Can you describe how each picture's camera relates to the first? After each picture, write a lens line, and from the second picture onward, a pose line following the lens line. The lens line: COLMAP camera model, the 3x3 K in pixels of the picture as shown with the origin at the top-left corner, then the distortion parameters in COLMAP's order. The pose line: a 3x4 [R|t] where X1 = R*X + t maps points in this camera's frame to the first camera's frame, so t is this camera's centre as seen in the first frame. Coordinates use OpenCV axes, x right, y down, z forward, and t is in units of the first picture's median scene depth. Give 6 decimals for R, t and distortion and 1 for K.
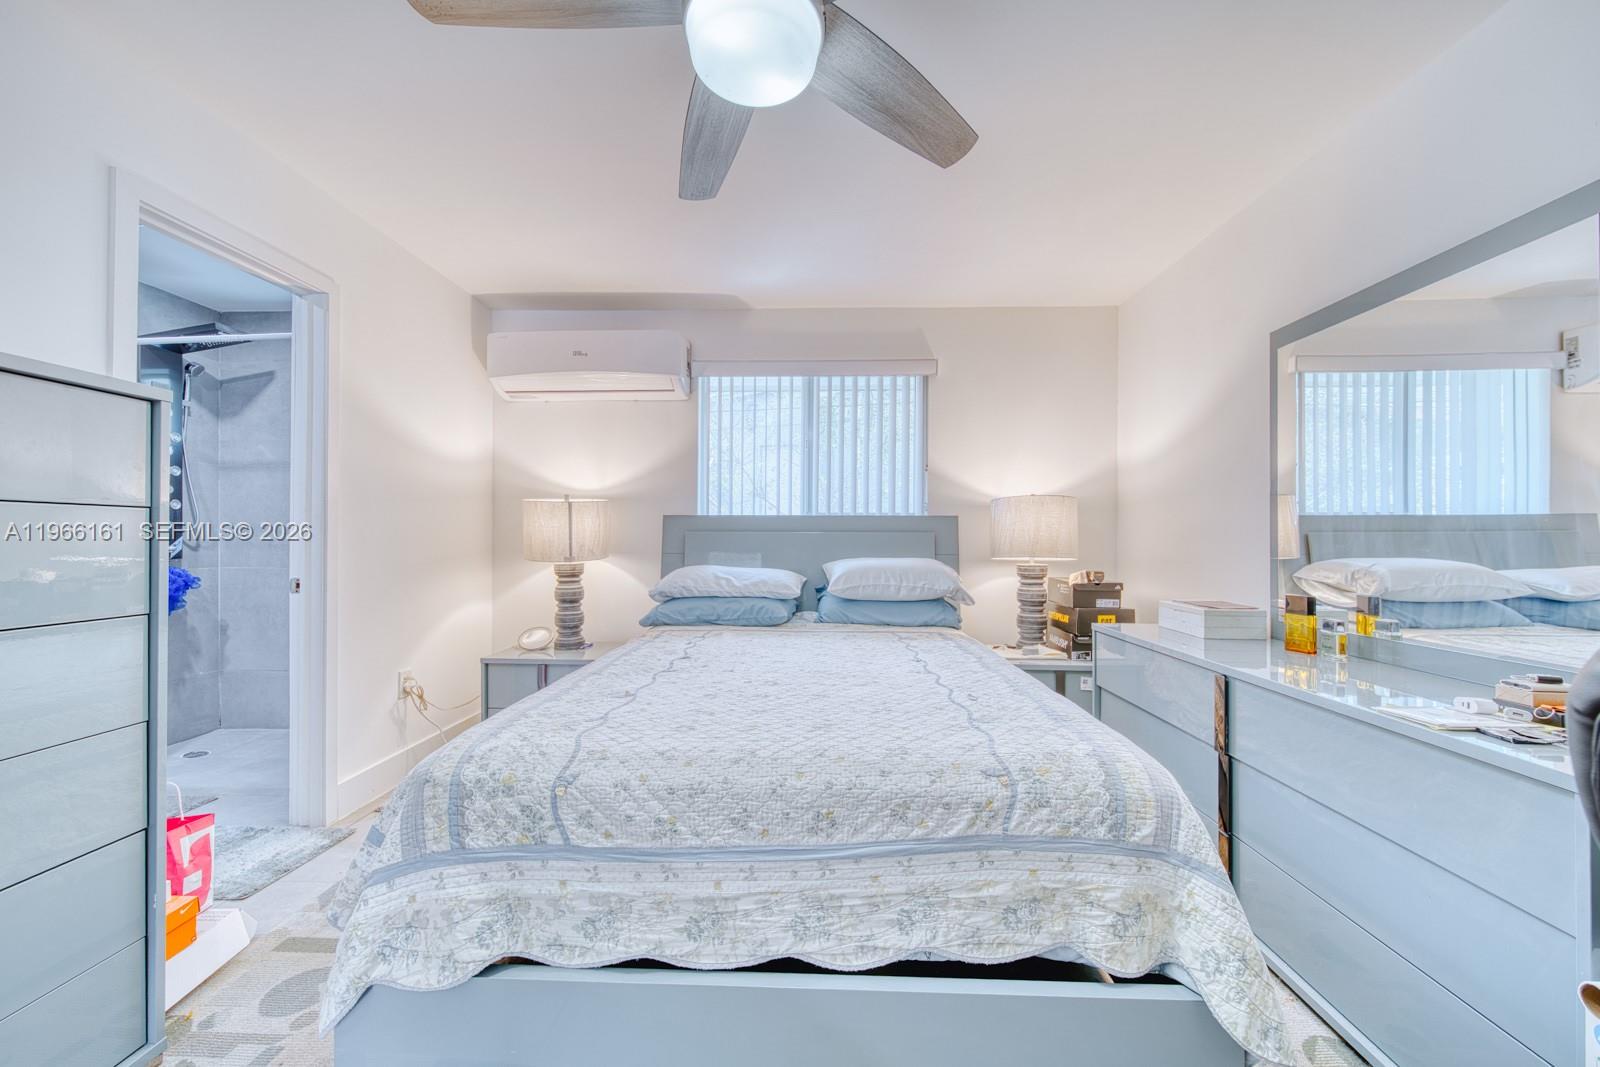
lens RADIAL K [[581.9, 0, 806.4], [0, 581.9, 537.6], [0, 0, 1]] dist [0.002310, -0.000249]
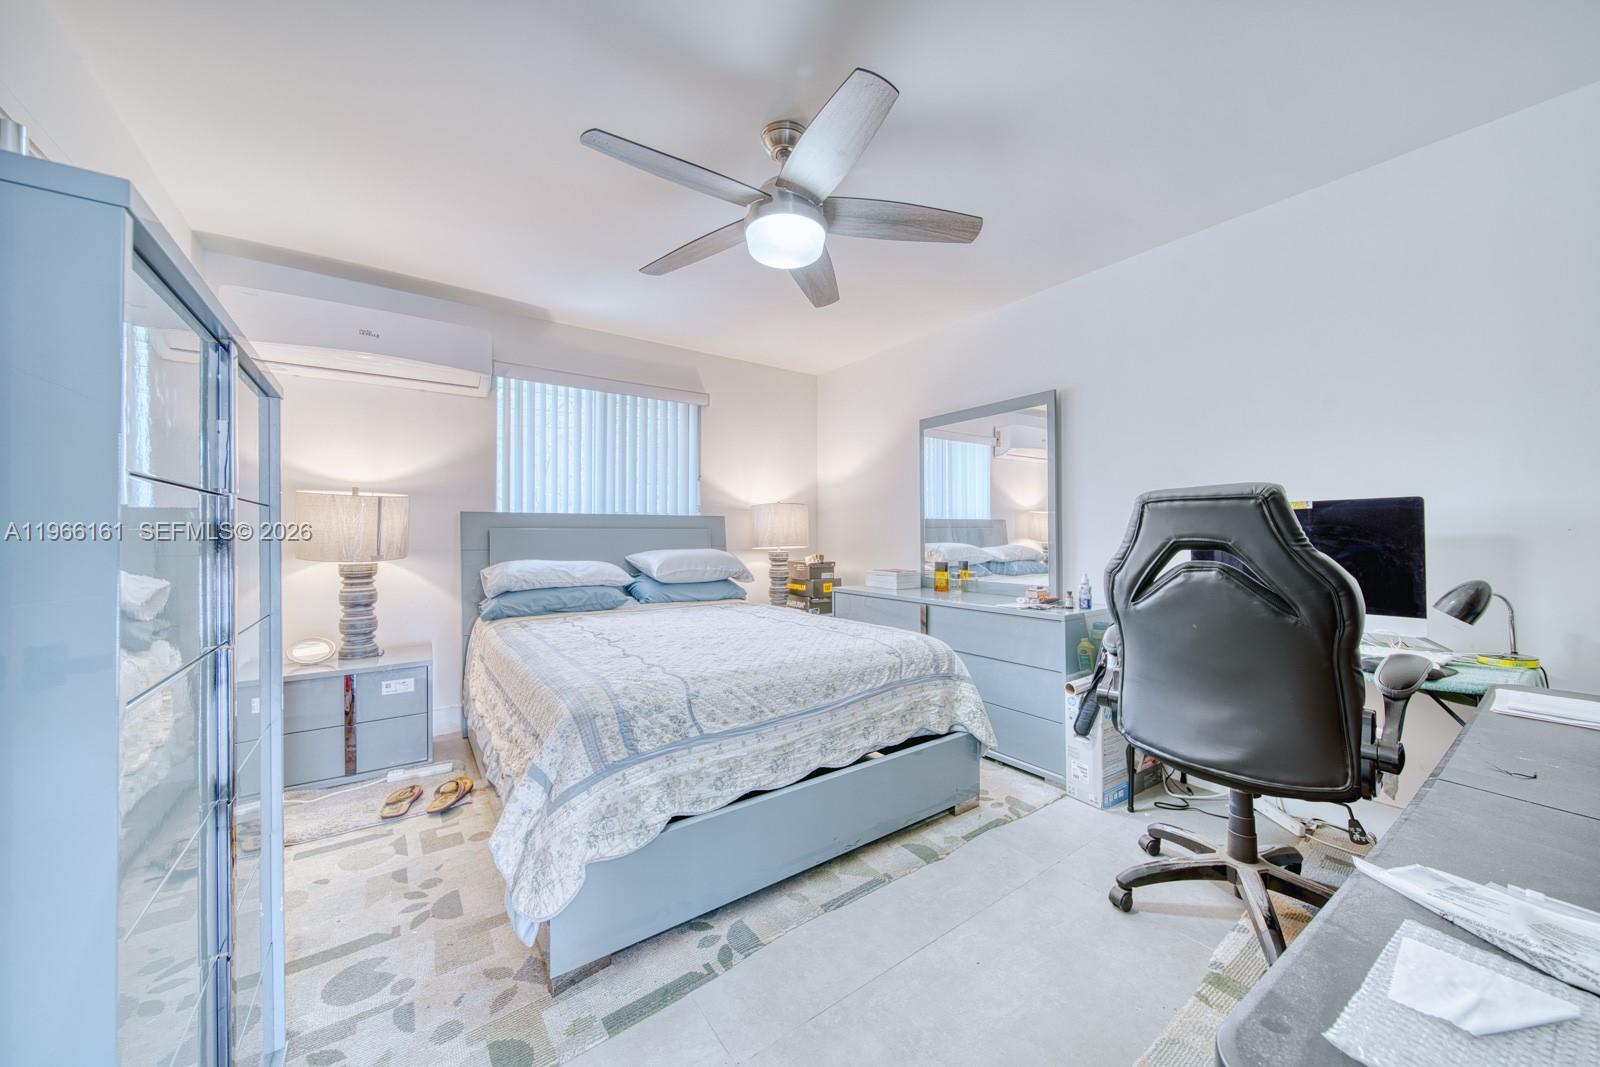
lens RADIAL K [[581.9, 0, 795.4], [0, 581.9, 528.7], [0, 0, 1]] dist [0.002310, -0.000249]
pose [[0.789200, -0.001066, 0.614135, -1.113975], [0.005031, 0.999976, -0.004729, -0.005771], [-0.614115, 0.006821, 0.789187, -0.348990]]
